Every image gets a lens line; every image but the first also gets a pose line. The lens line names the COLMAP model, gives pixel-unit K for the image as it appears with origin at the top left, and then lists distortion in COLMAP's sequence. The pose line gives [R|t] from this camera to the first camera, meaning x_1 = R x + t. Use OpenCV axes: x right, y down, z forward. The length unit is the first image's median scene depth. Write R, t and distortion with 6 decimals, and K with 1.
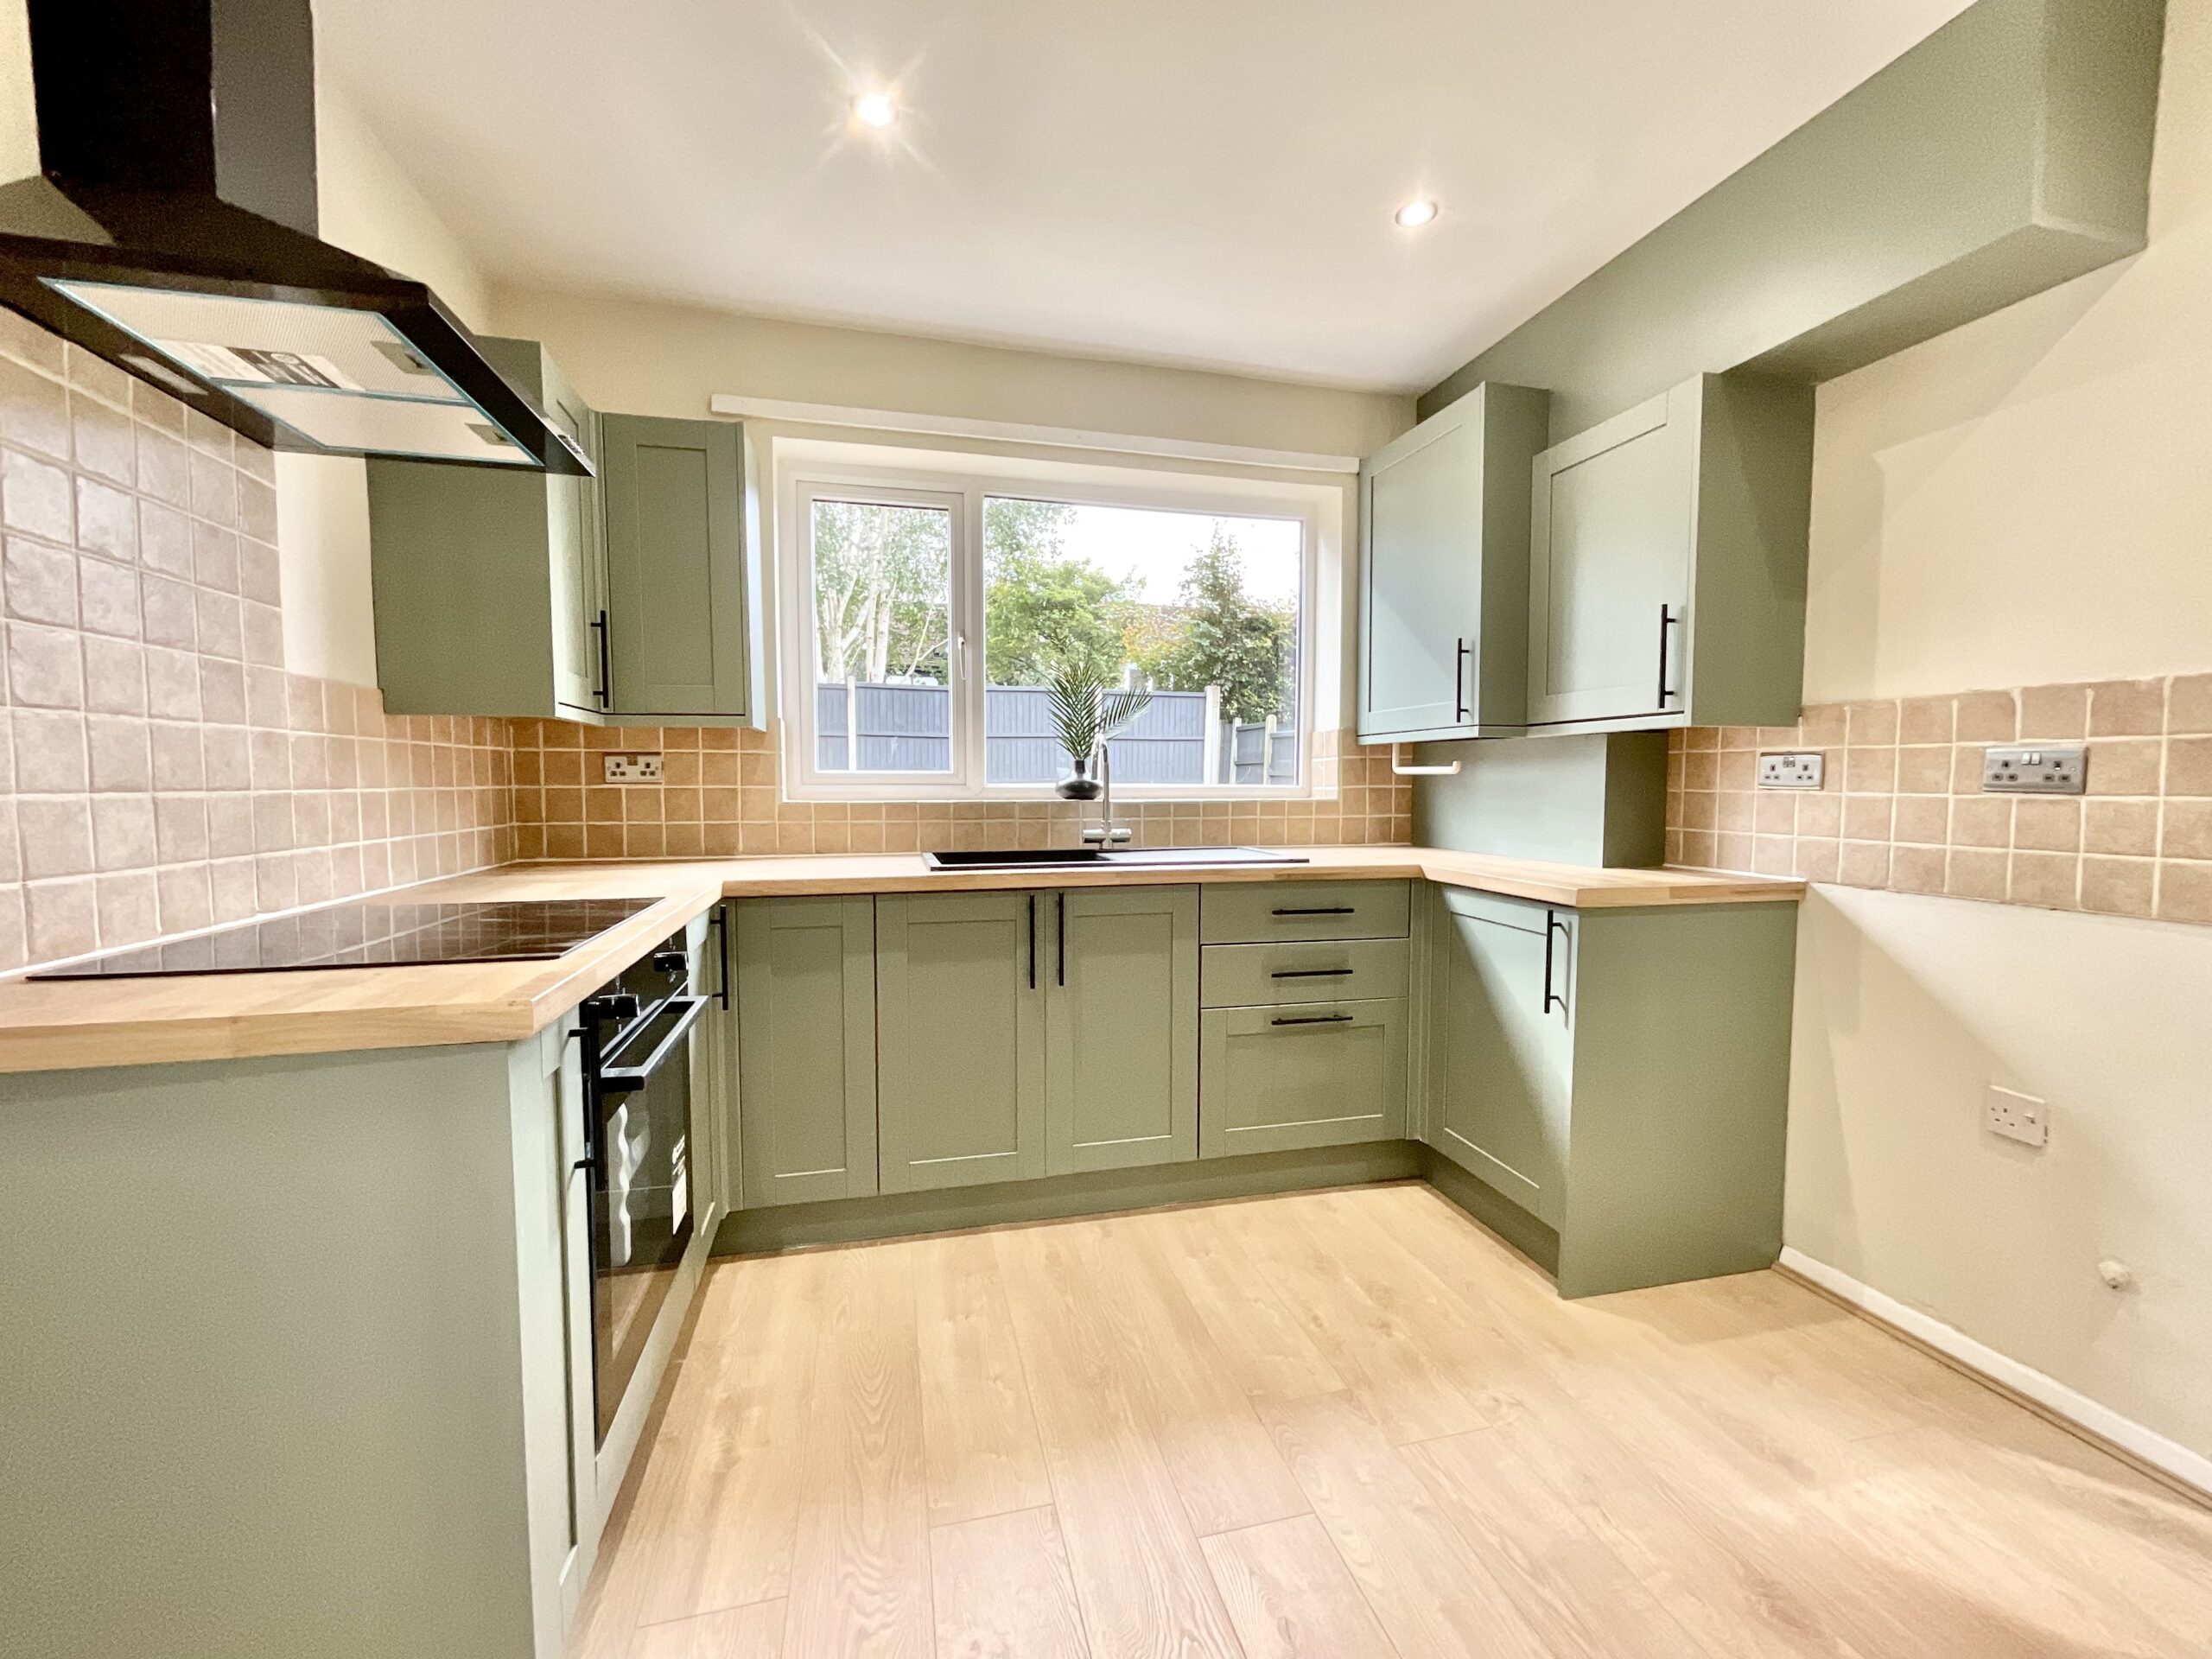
lens RADIAL K [[901.8, 0, 1110.3], [0, 901.8, 828.1], [0, 0, 1]] dist [0.001015, 0.001126]
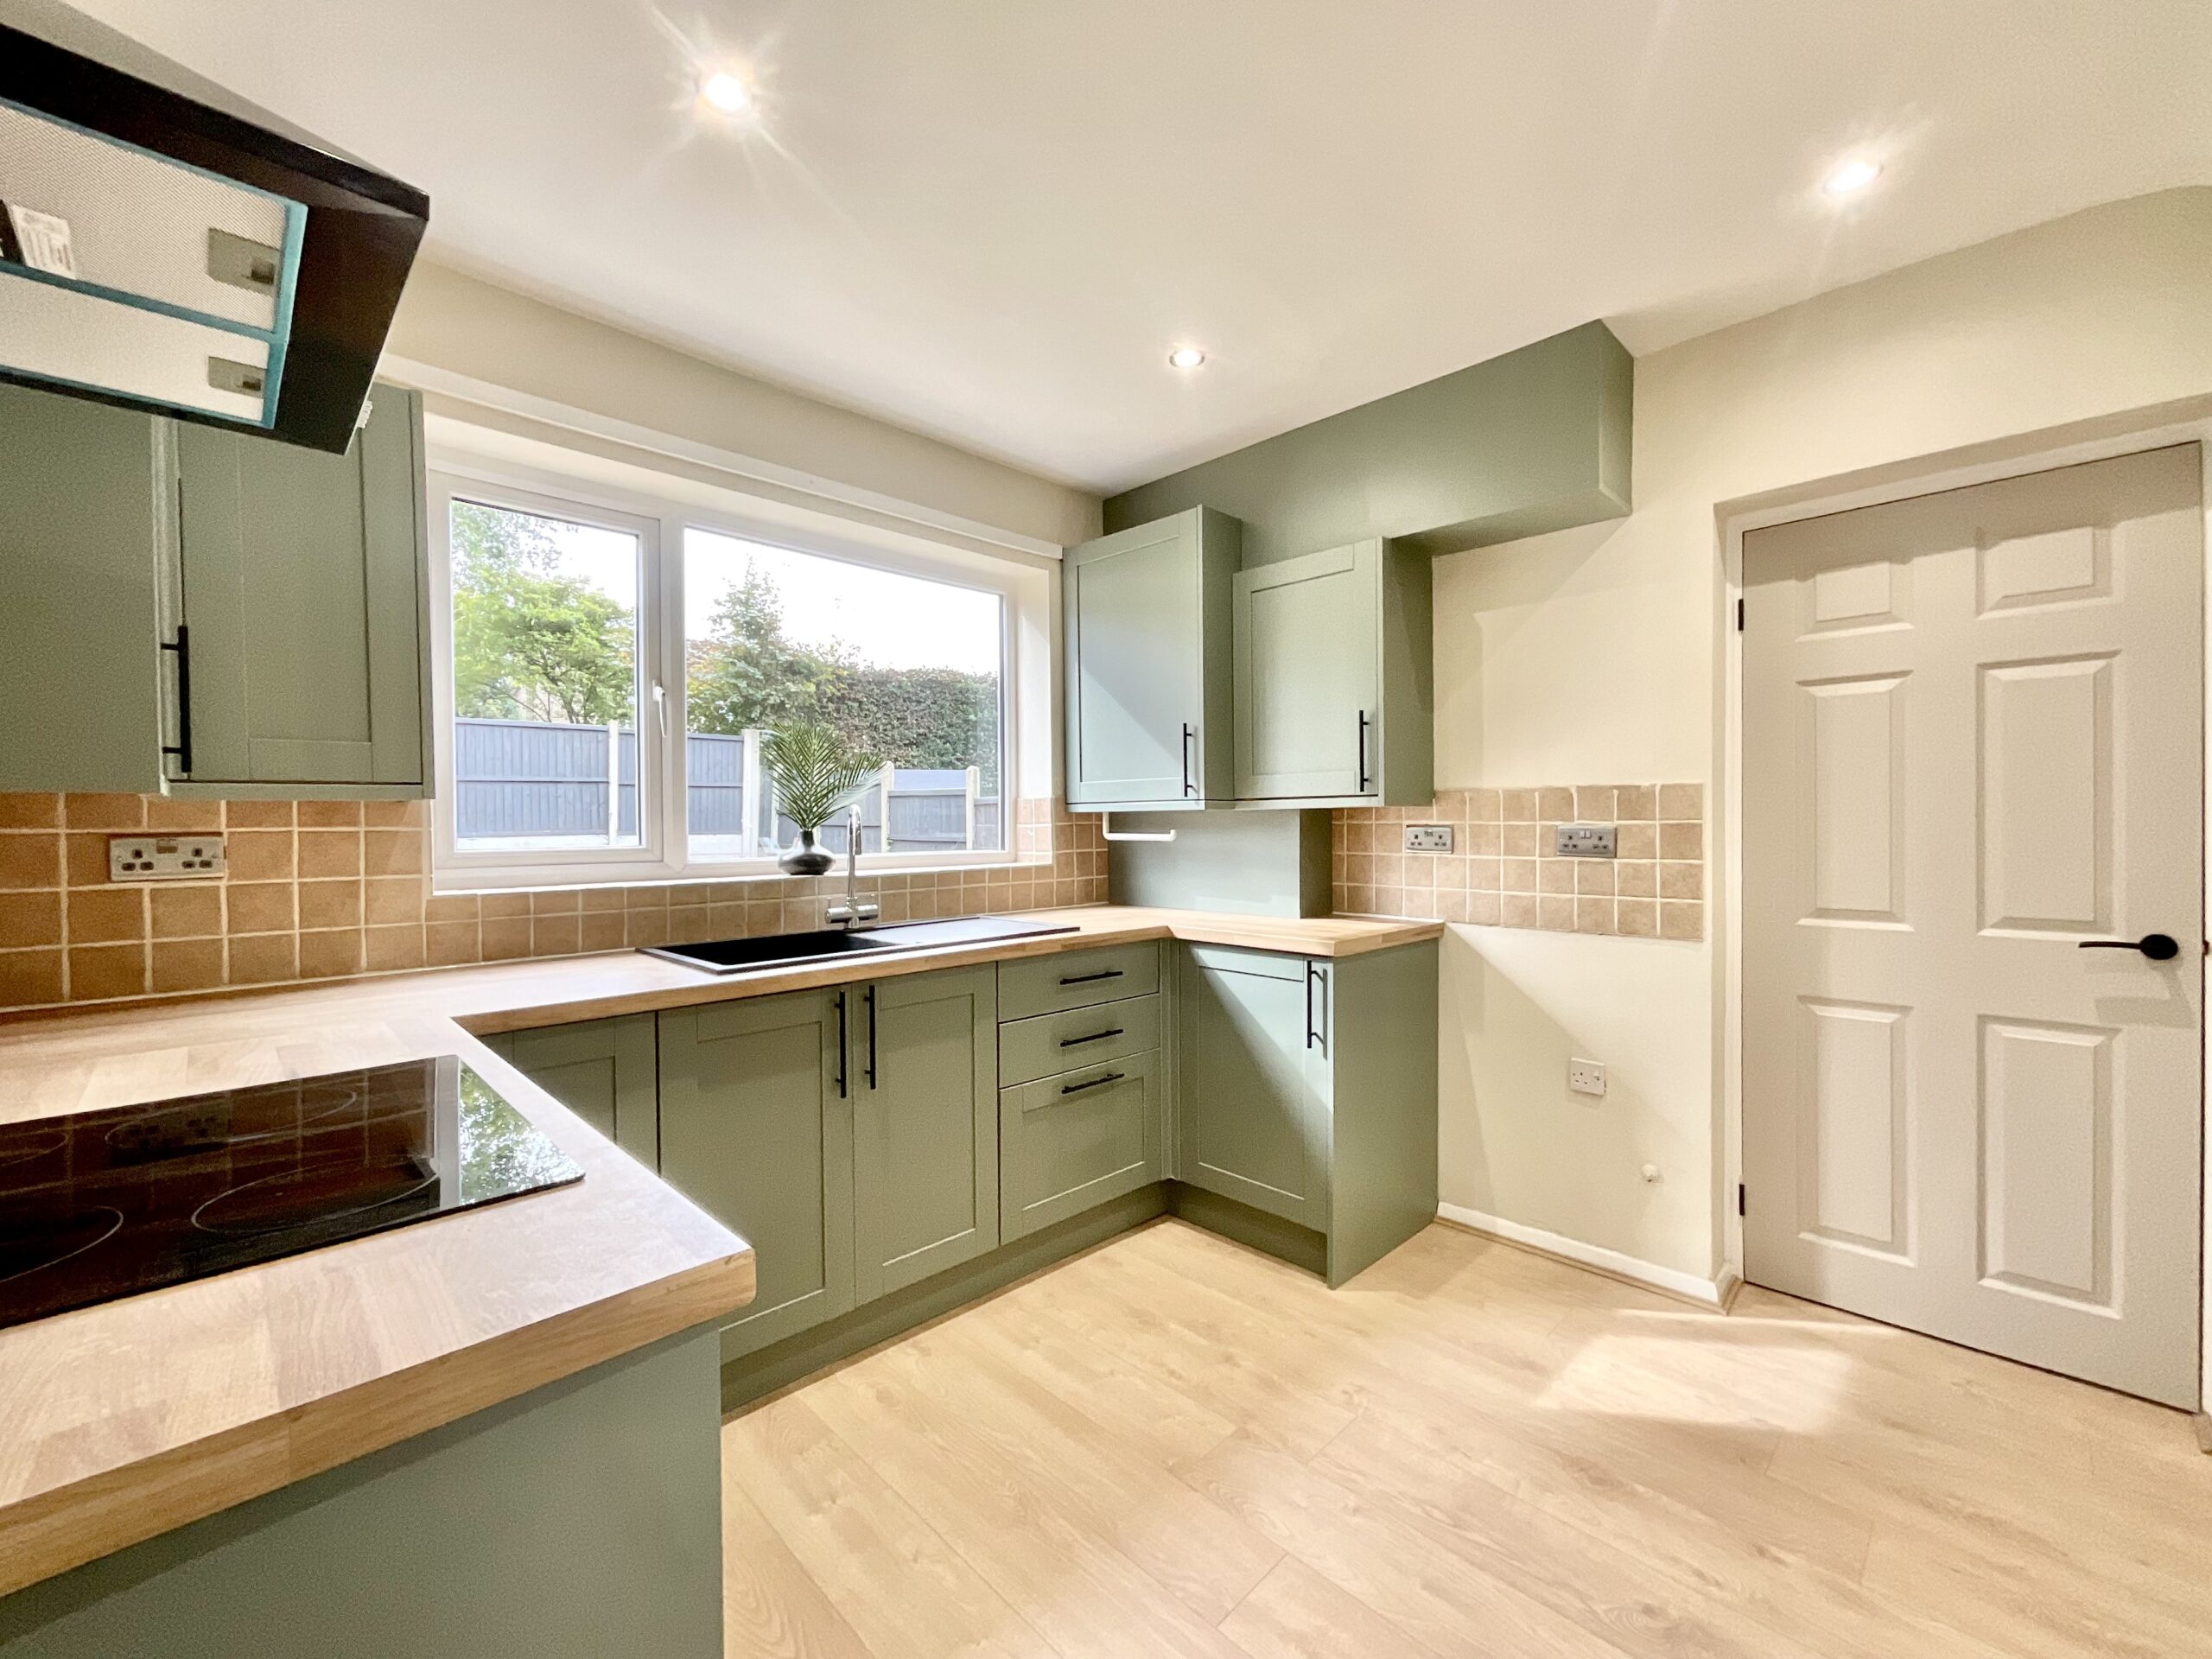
lens RADIAL K [[901.8, 0, 1102.6], [0, 901.8, 832.0], [0, 0, 1]] dist [0.001015, 0.001126]
pose [[0.860503, -0.013587, 0.509265, -0.318932], [0.035875, 0.998779, -0.033972, -0.043660], [-0.508181, 0.047503, 0.859939, 0.095069]]
